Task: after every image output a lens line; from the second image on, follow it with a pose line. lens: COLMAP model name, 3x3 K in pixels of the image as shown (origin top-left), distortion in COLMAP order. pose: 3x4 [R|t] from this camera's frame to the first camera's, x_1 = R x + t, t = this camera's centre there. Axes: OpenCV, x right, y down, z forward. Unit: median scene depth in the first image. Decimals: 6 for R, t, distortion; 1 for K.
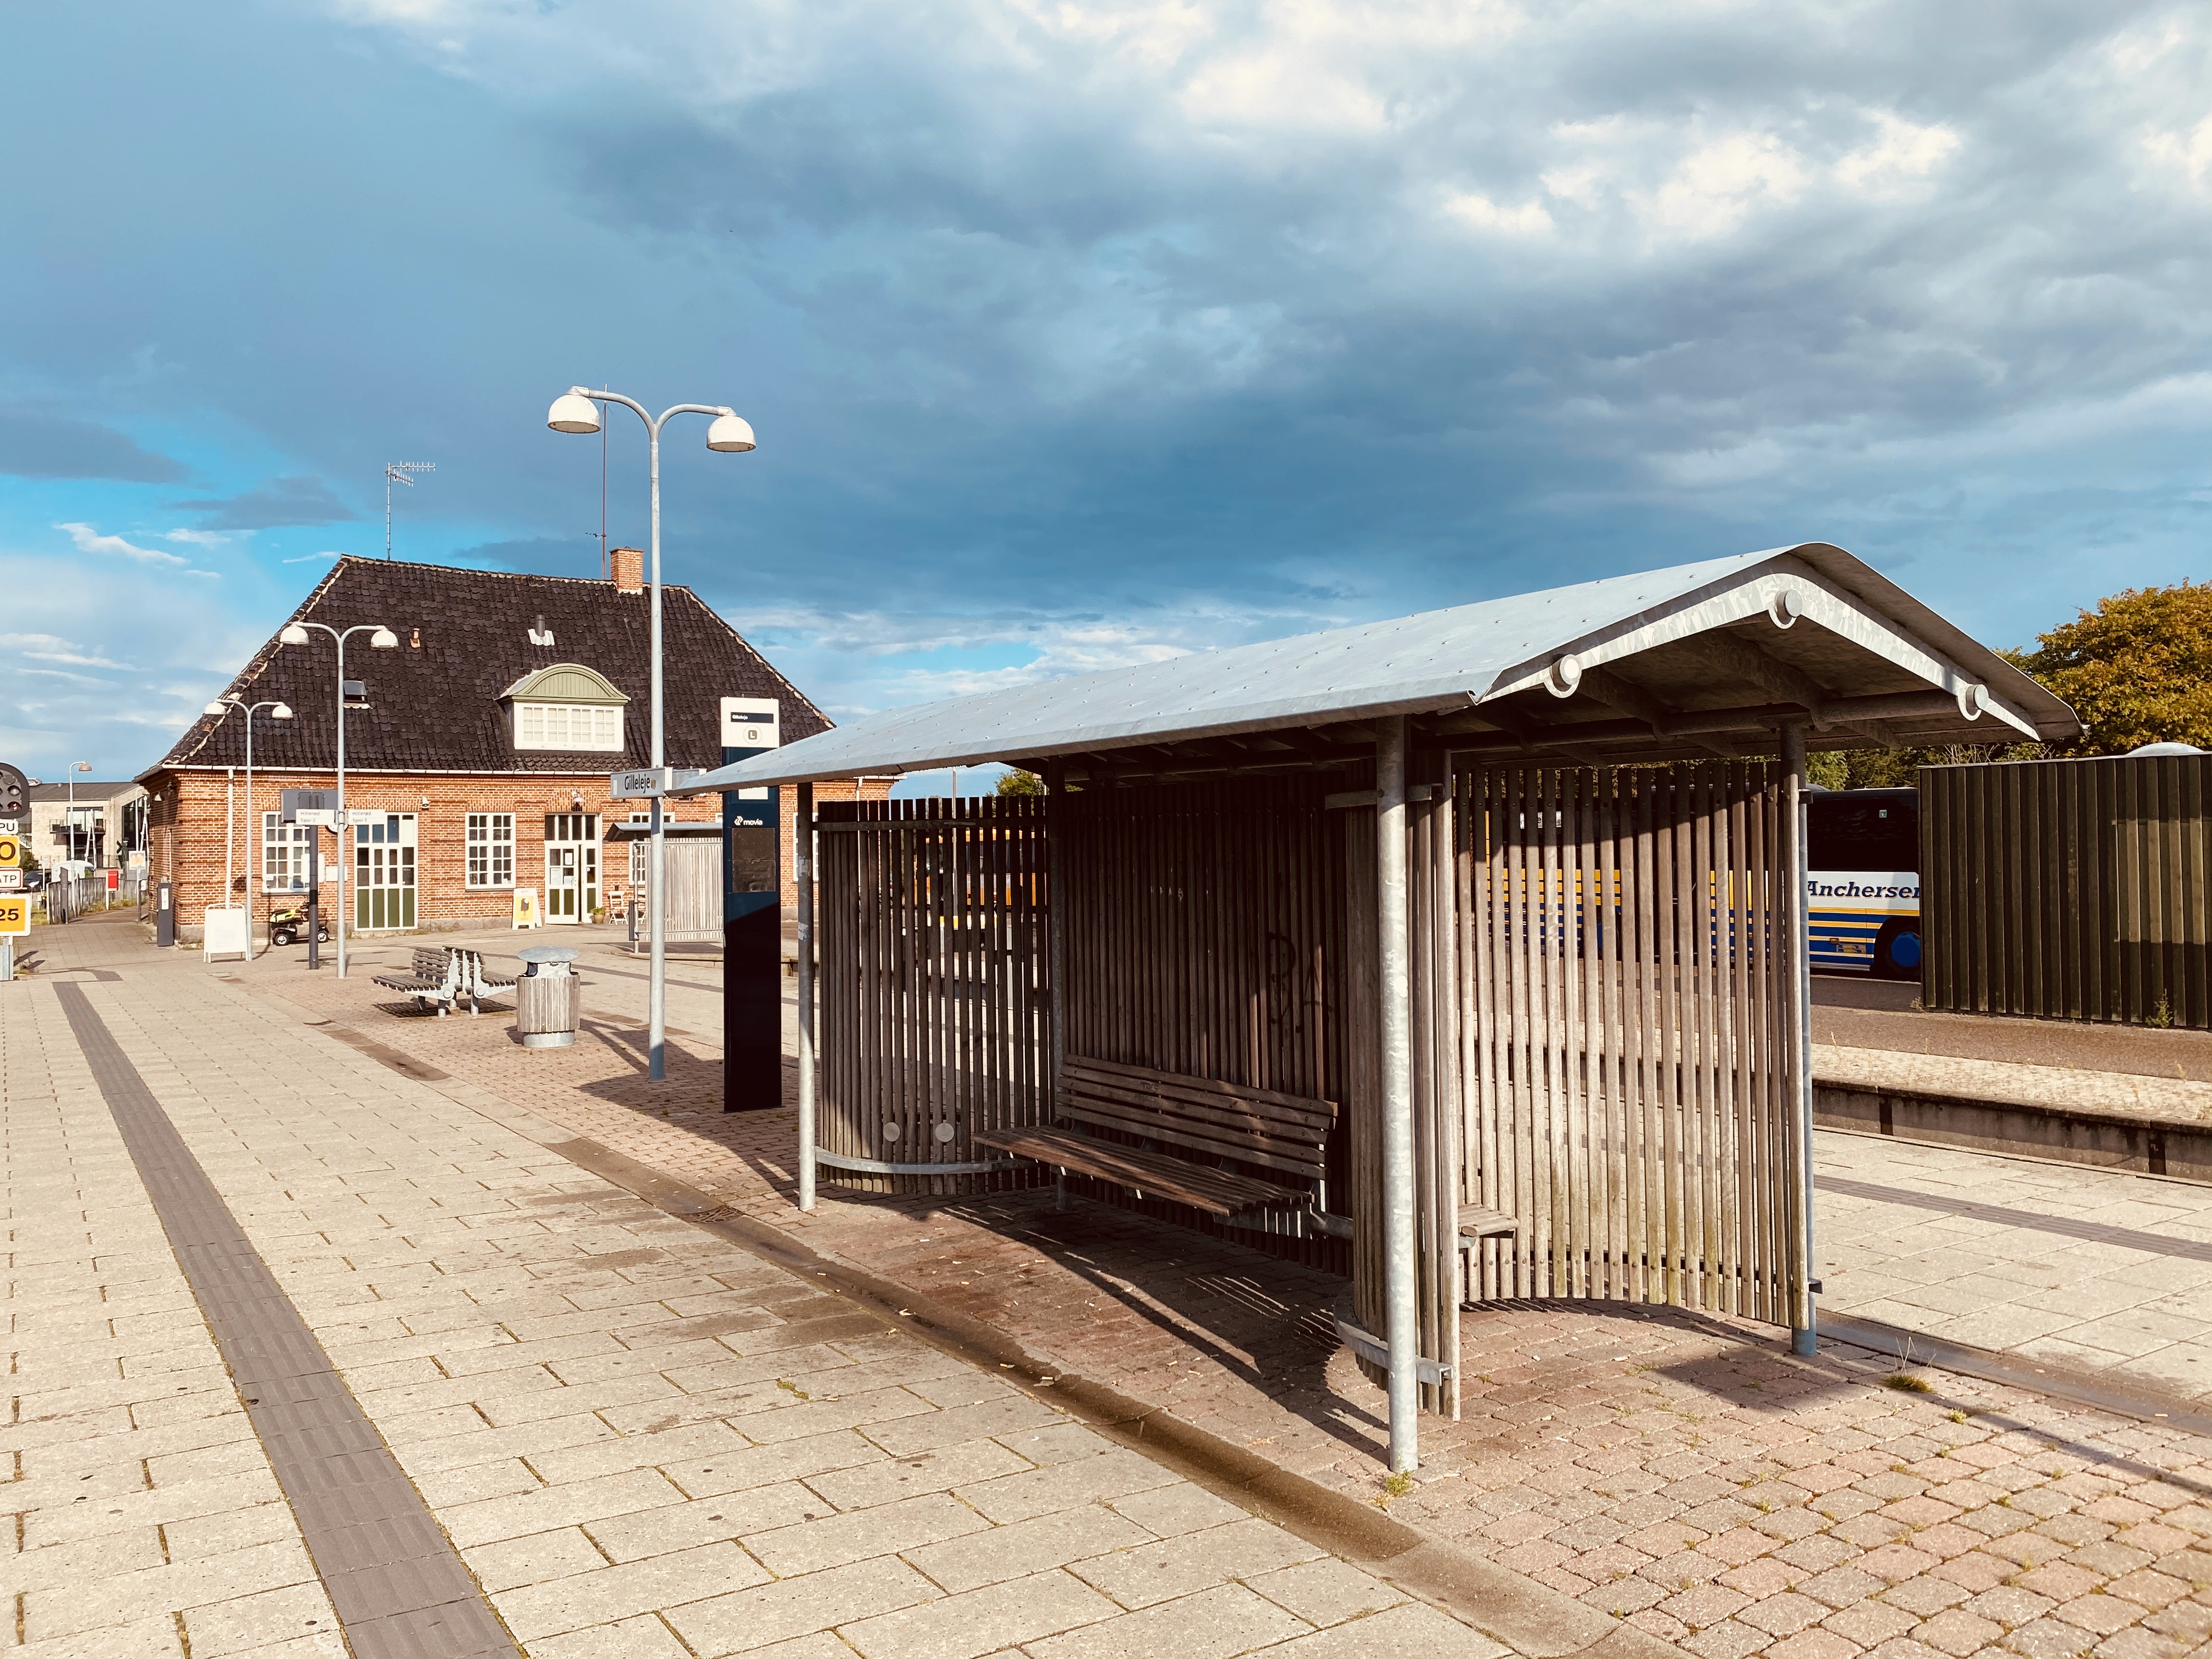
lens RADIAL K [[1672.9, 0, 1064.6], [0, 1672.9, 809.2], [0, 0, 1]] dist [0.058368, -0.111498]
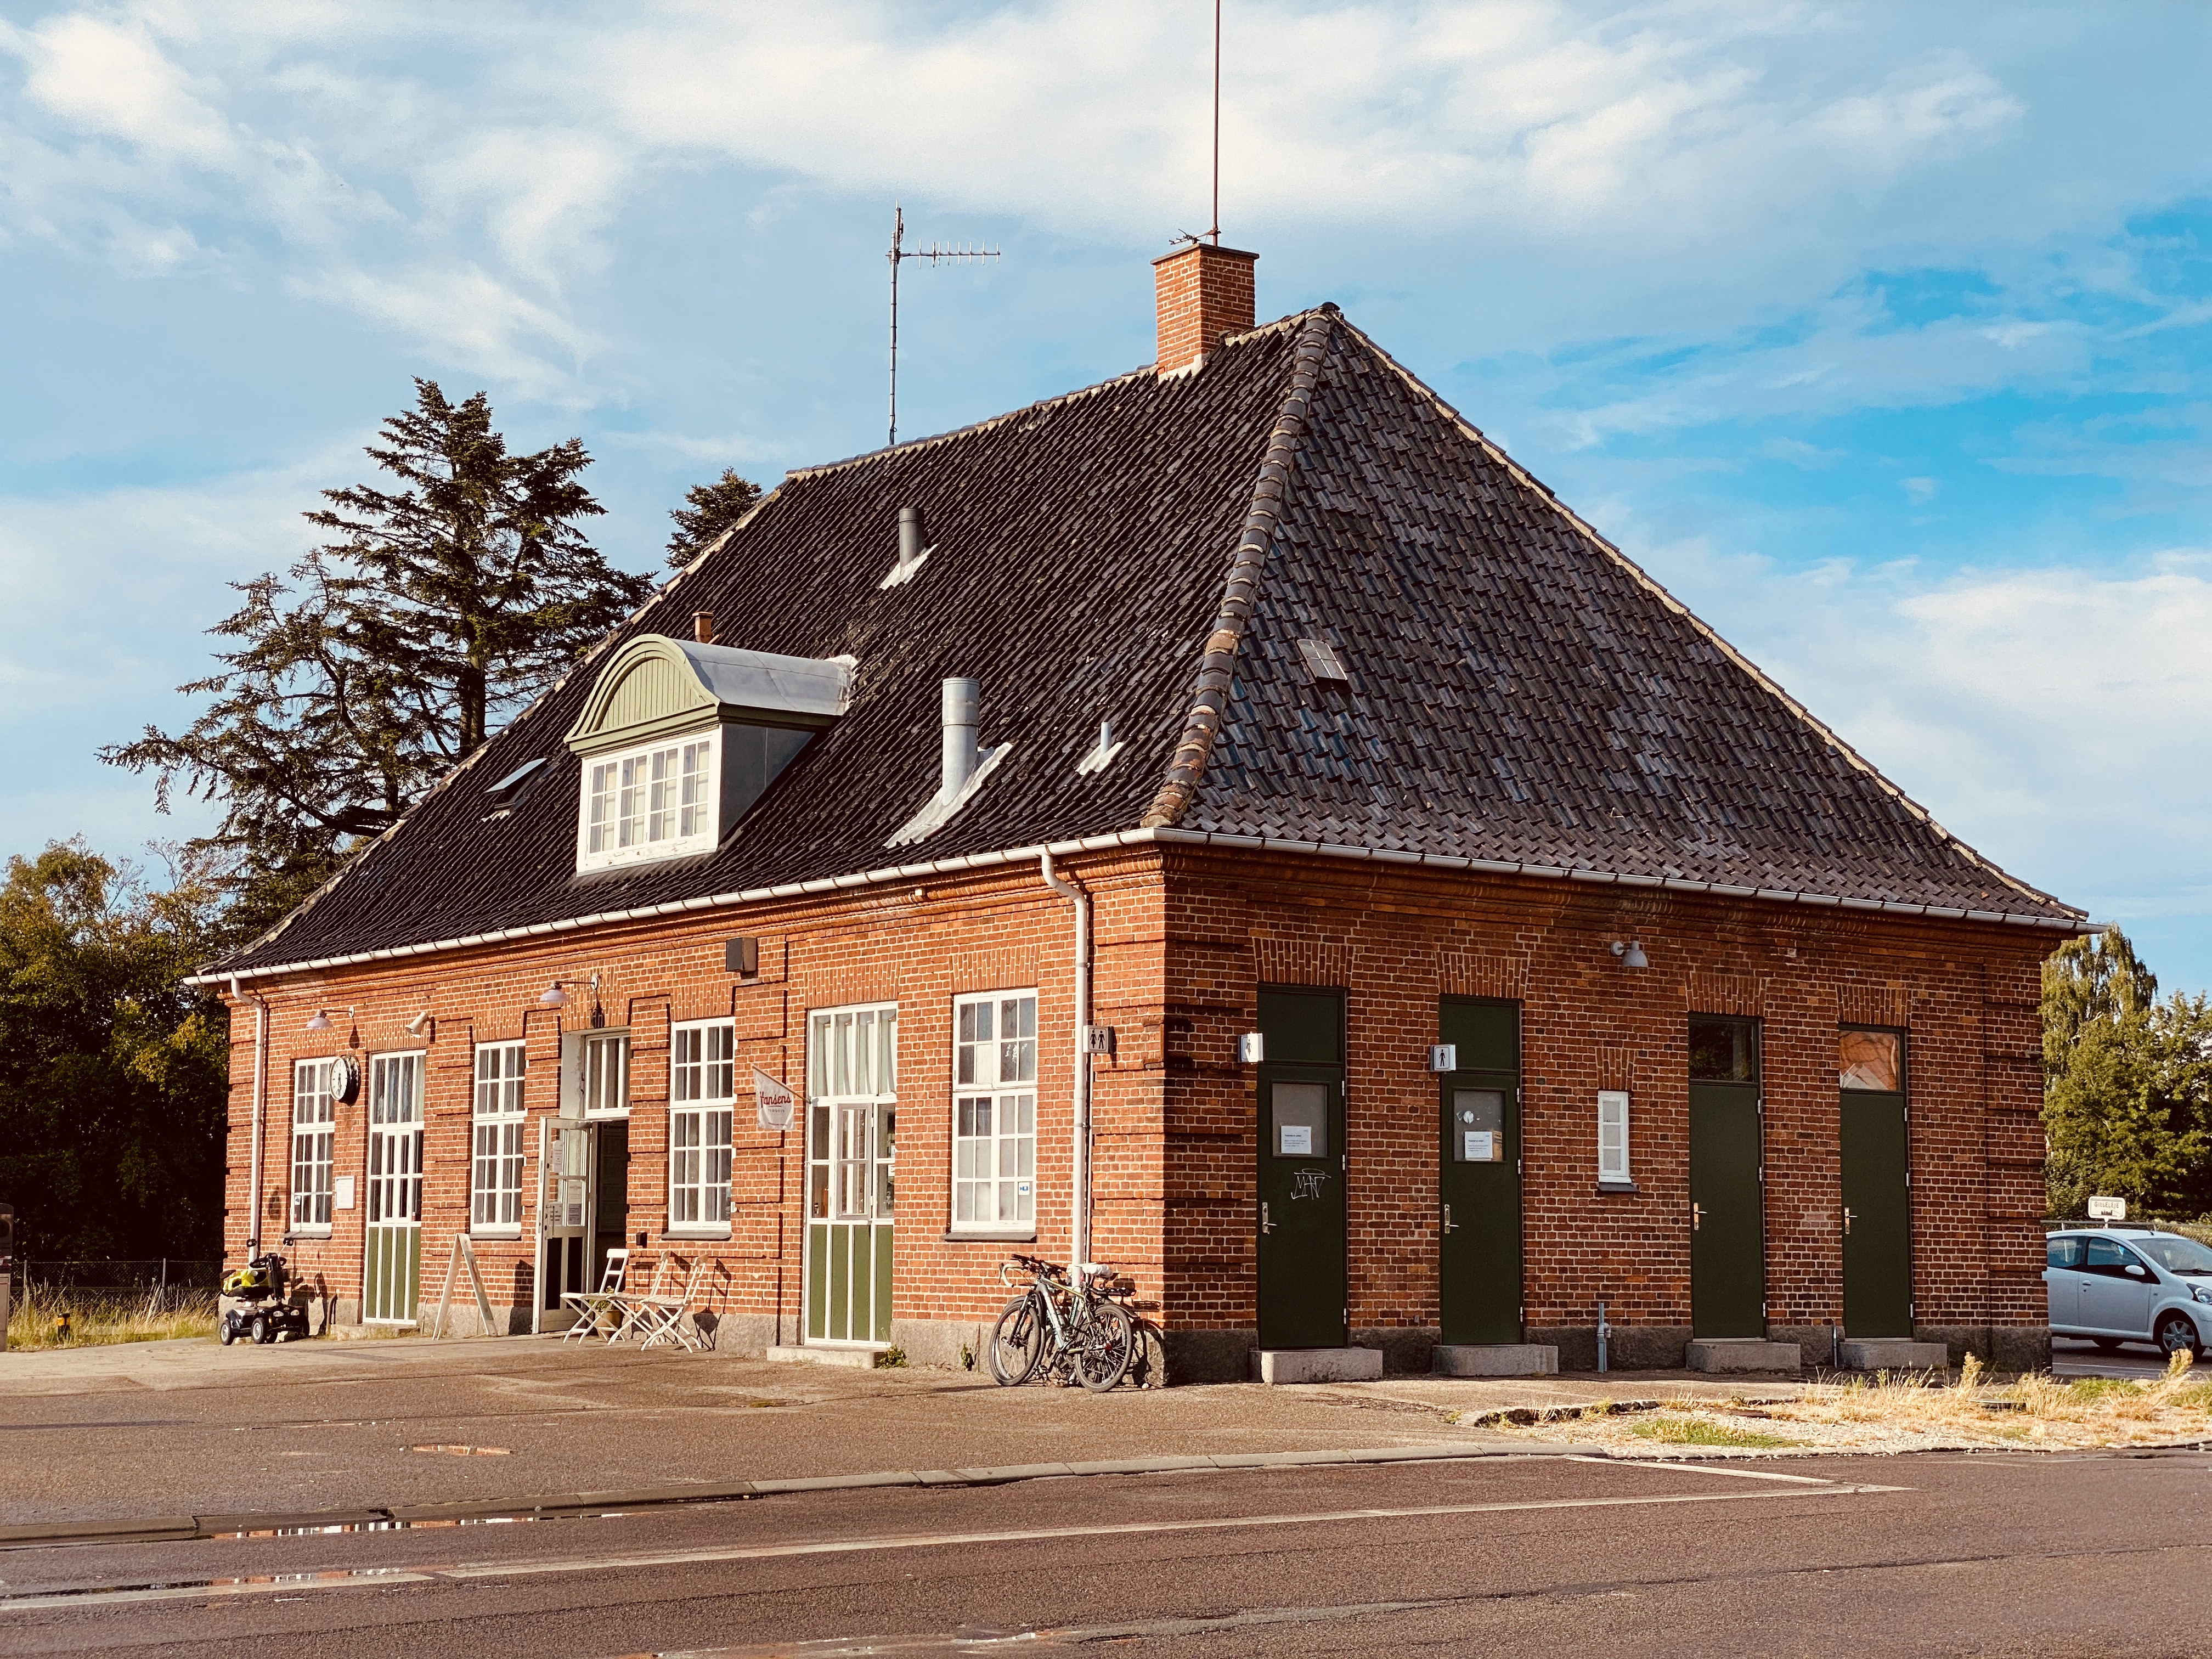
lens RADIAL K [[3313.6, 0, 1149.5], [0, 3313.6, 840.6], [0, 0, 1]] dist [0.026667, 0.917241]
pose [[0.075414, -0.105023, -0.991606, 0.448898], [0.022847, 0.994359, -0.103577, 0.038882], [0.996891, -0.014844, 0.077388, 1.061346]]
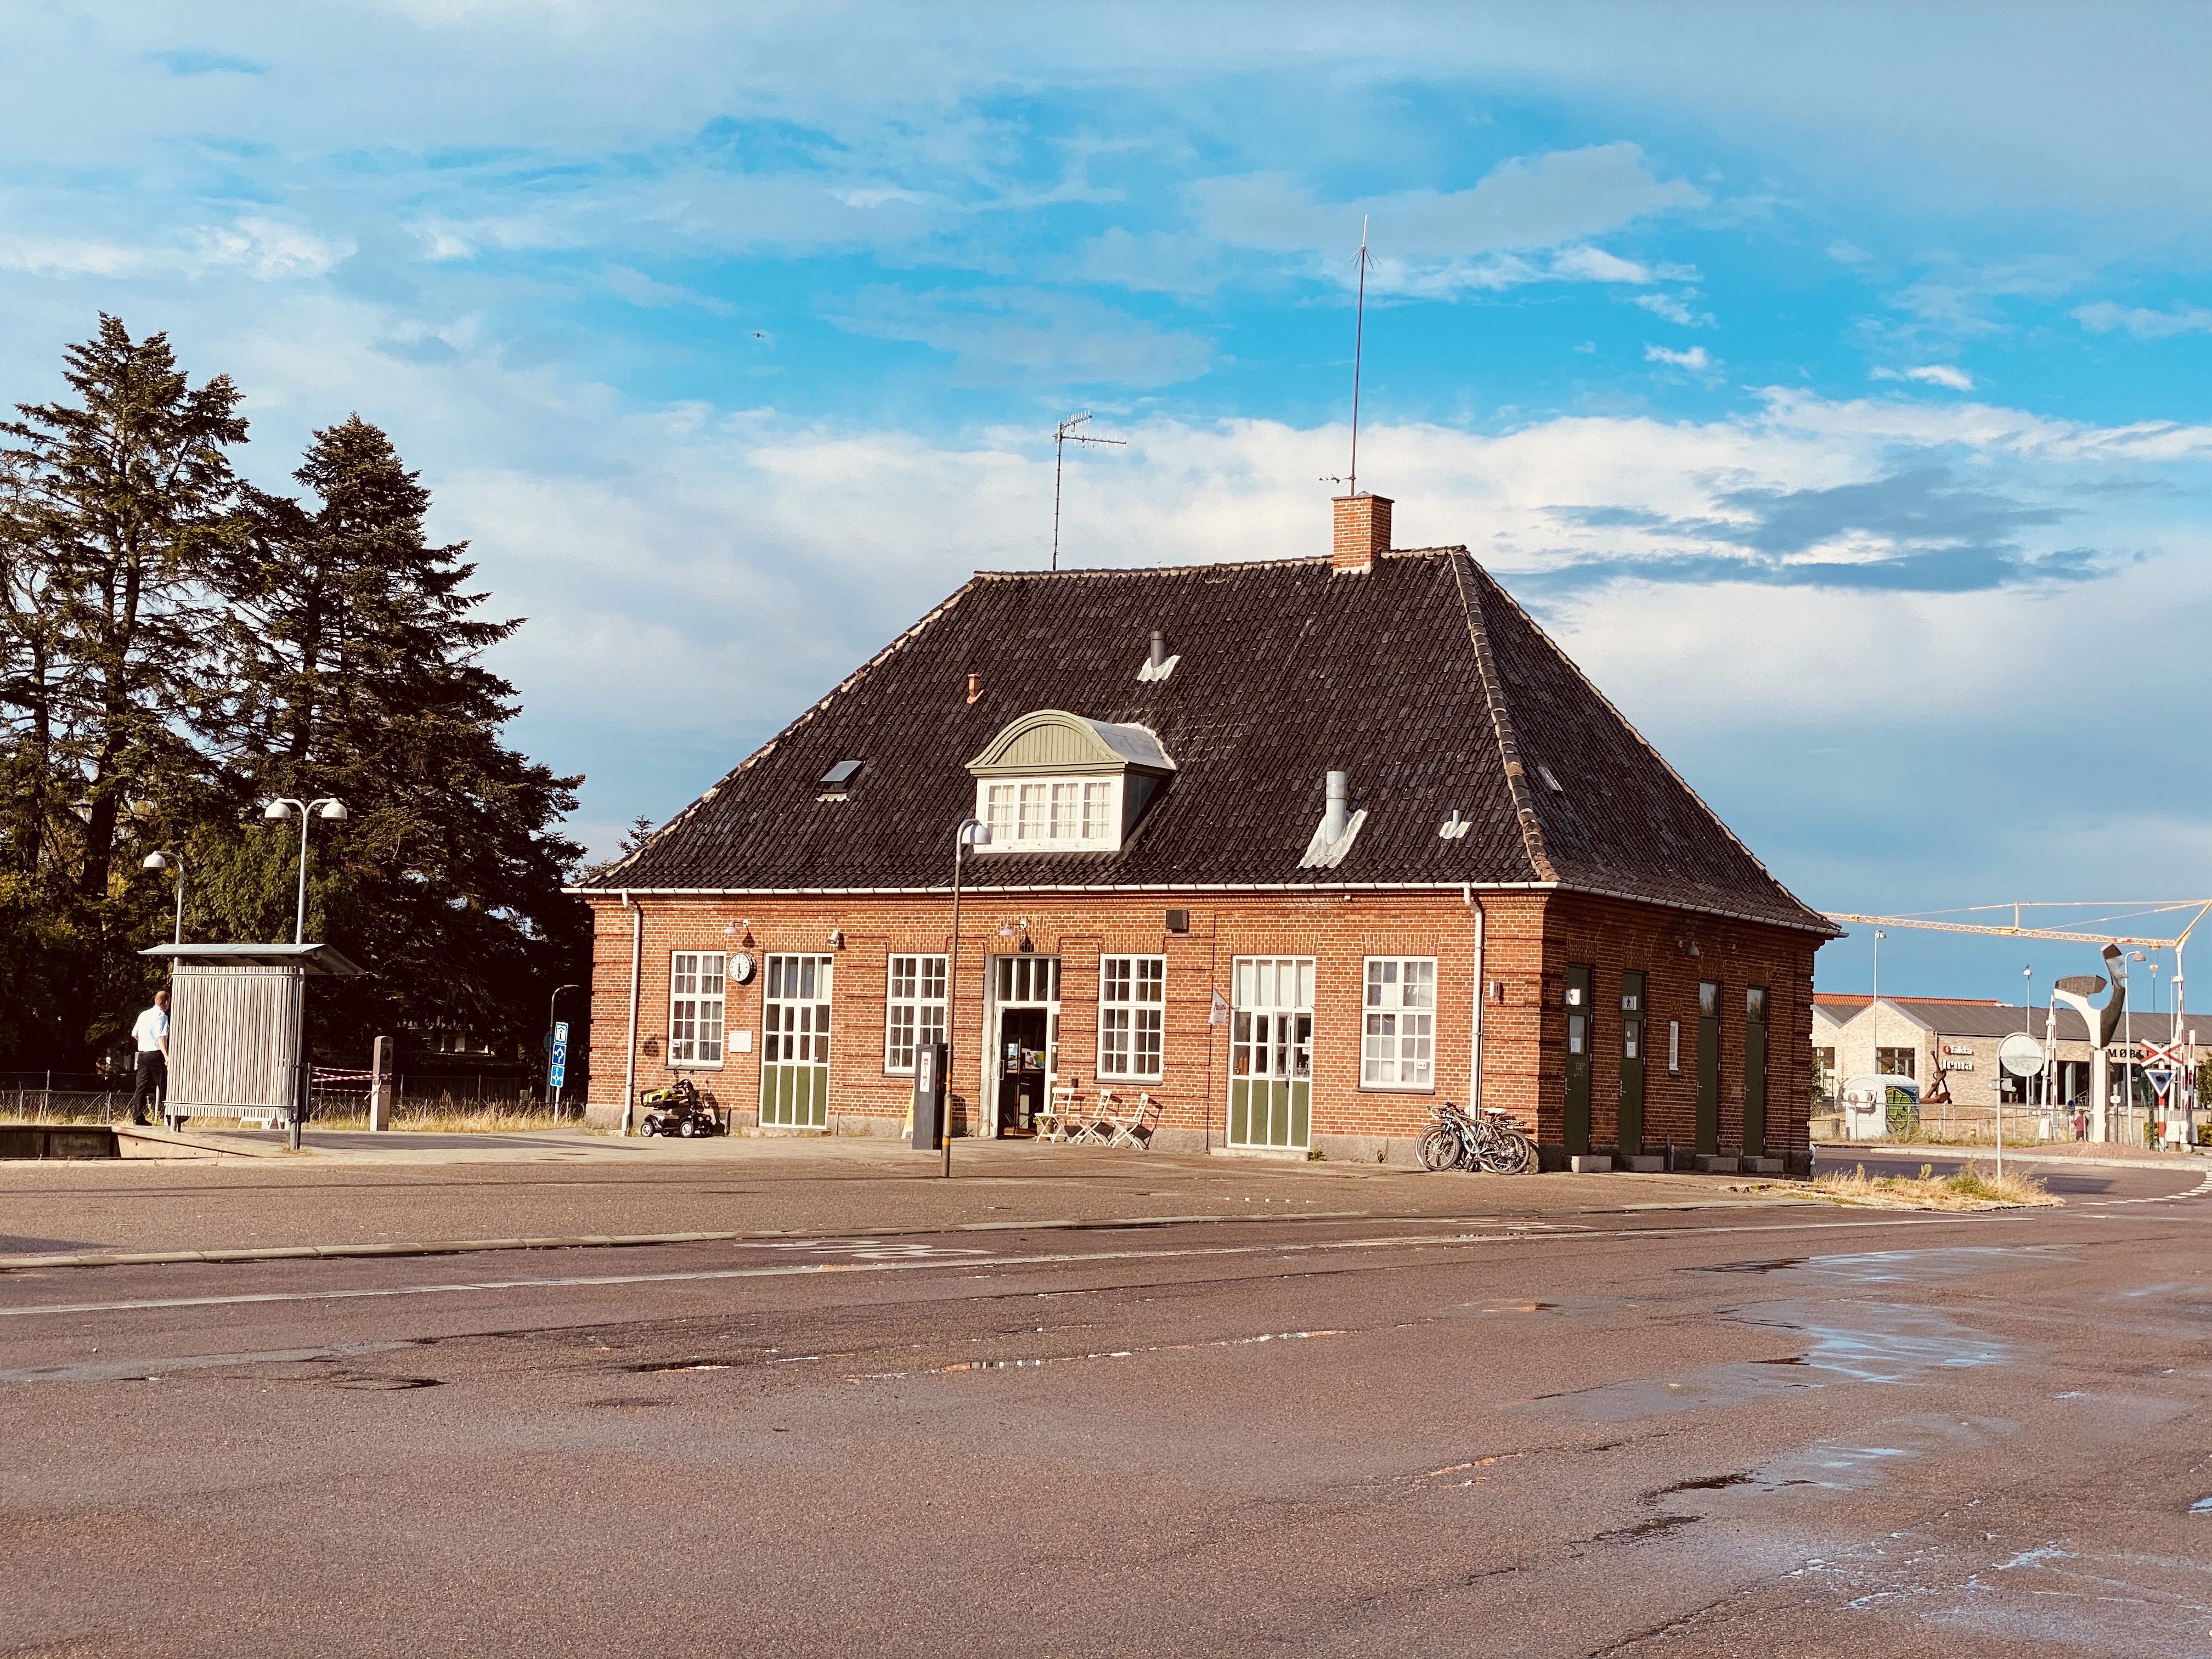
lens RADIAL K [[3323.9, 0, 1116.8], [0, 3323.9, 827.0], [0, 0, 1]] dist [0.065759, 0.047154]
pose [[0.404360, -0.045982, -0.913443, 0.819323], [-0.013254, 0.998336, -0.056122, 0.023084], [0.914504, 0.034800, 0.403077, 0.541893]]
